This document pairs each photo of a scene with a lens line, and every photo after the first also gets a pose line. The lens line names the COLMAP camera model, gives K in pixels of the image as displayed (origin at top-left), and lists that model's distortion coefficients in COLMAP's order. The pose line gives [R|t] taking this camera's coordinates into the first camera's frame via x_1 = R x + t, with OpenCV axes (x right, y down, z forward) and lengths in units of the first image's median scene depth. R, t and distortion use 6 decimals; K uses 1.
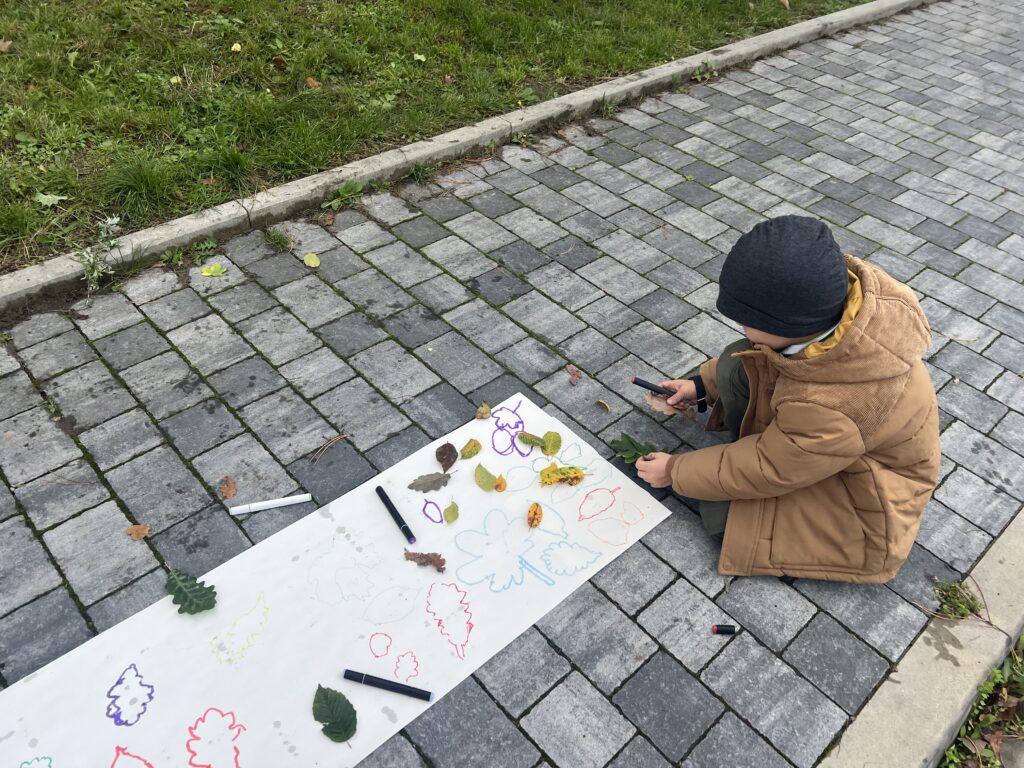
lens RADIAL K [[770.9, 0, 507.9], [0, 770.9, 385.7], [0, 0, 1]] dist [0.032714, -0.033247]
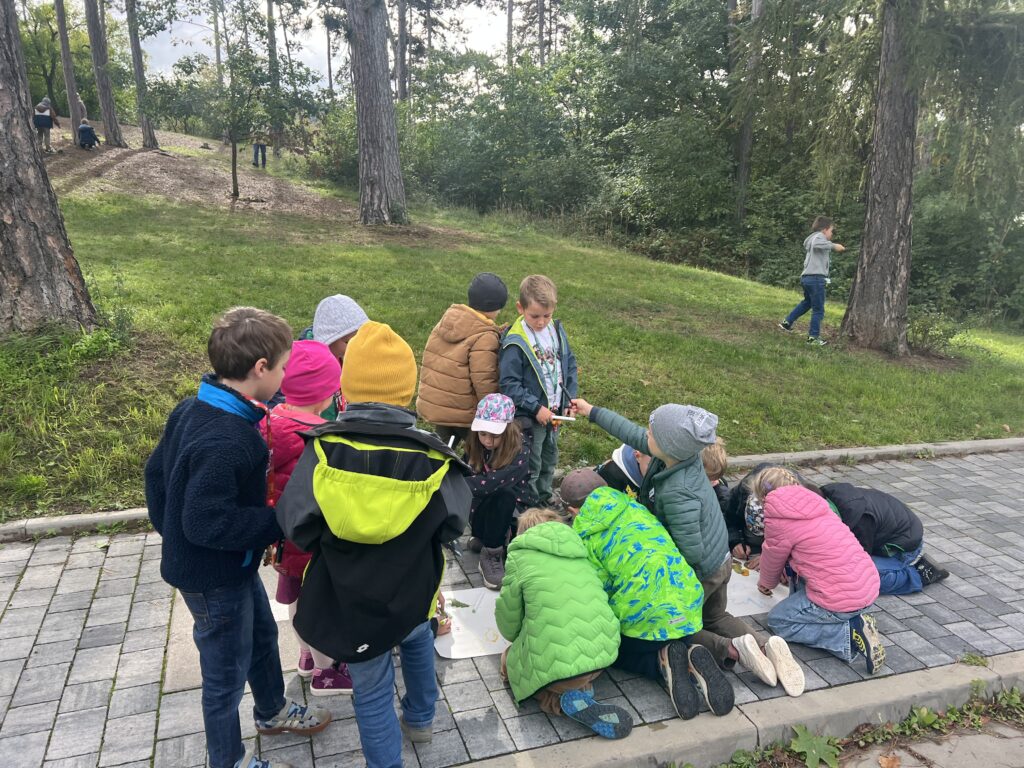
lens RADIAL K [[763.2, 0, 520.1], [0, 763.2, 397.8], [0, 0, 1]] dist [0.049020, -0.052238]
pose [[0.919689, 0.093327, -0.381396, 0.105585], [-0.263903, 0.866152, -0.424424, 0.448368], [0.290737, 0.490990, 0.821219, -0.680048]]
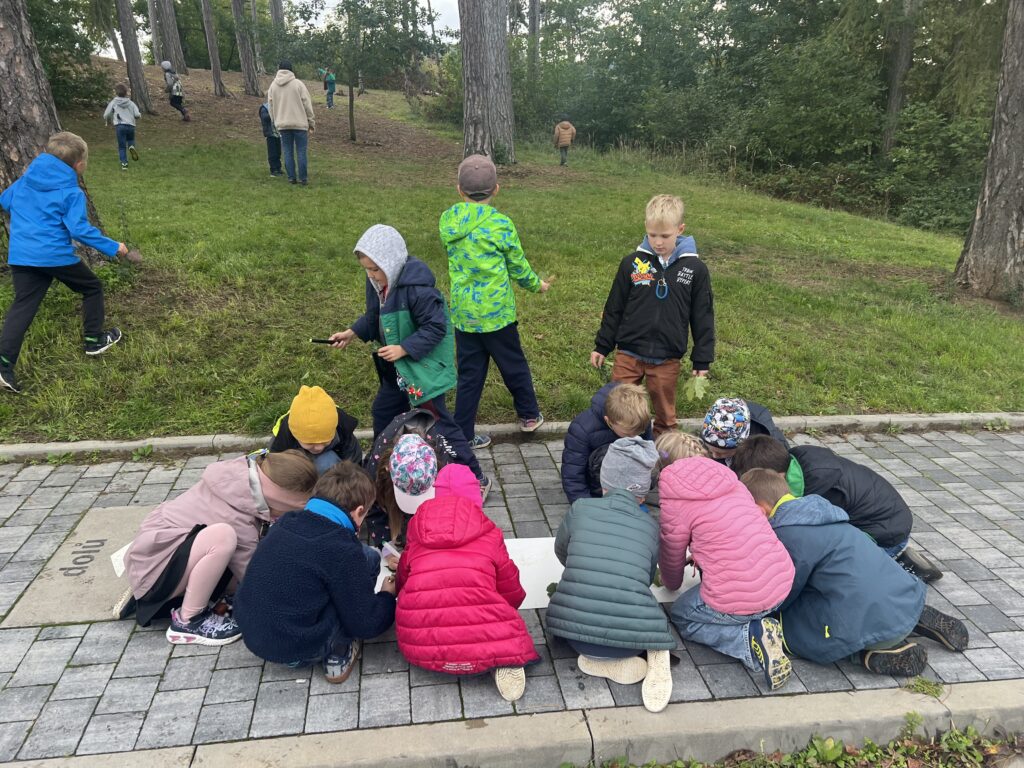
lens RADIAL K [[770.9, 0, 507.9], [0, 770.9, 385.7], [0, 0, 1]] dist [0.032714, -0.033247]
pose [[0.822072, 0.146842, -0.550122, 0.350999], [-0.367634, 0.874673, -0.315899, 0.294594], [0.434790, 0.461936, 0.773029, -0.455366]]
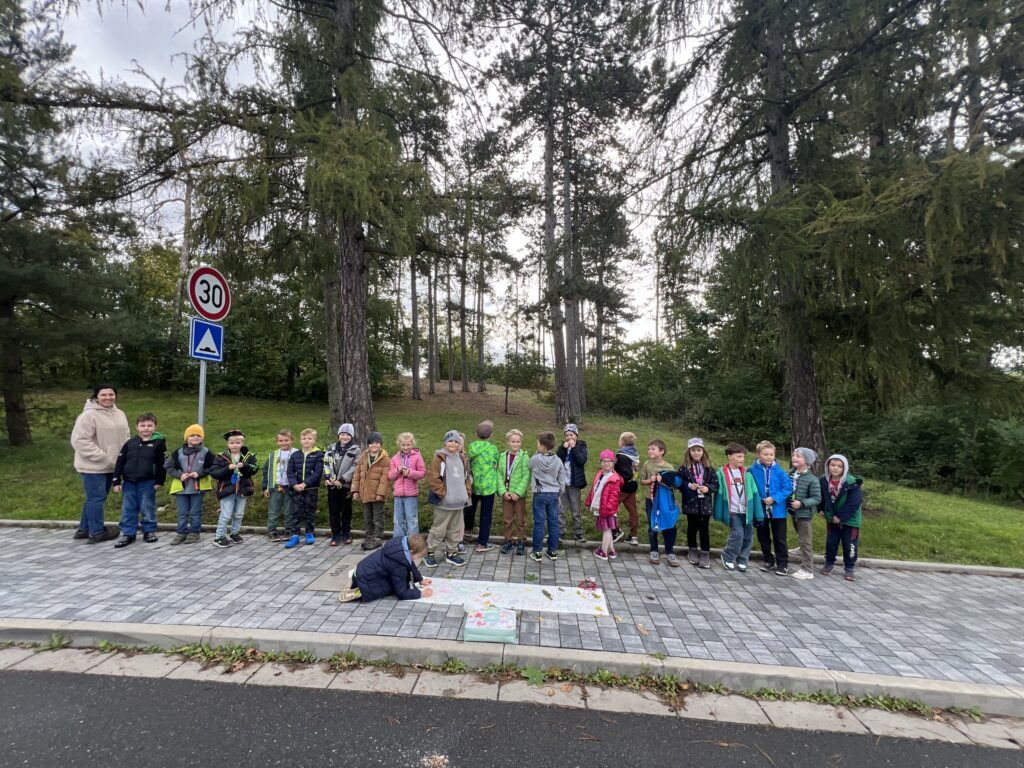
lens RADIAL K [[410.9, 0, 512.0], [0, 410.9, 384.0], [0, 0, 1]] dist [-0.000661, -0.000133]
pose [[0.691374, -0.062878, -0.719756, 0.819562], [-0.484516, 0.698642, -0.526443, 0.384819], [0.535954, 0.712703, 0.452558, -0.571684]]
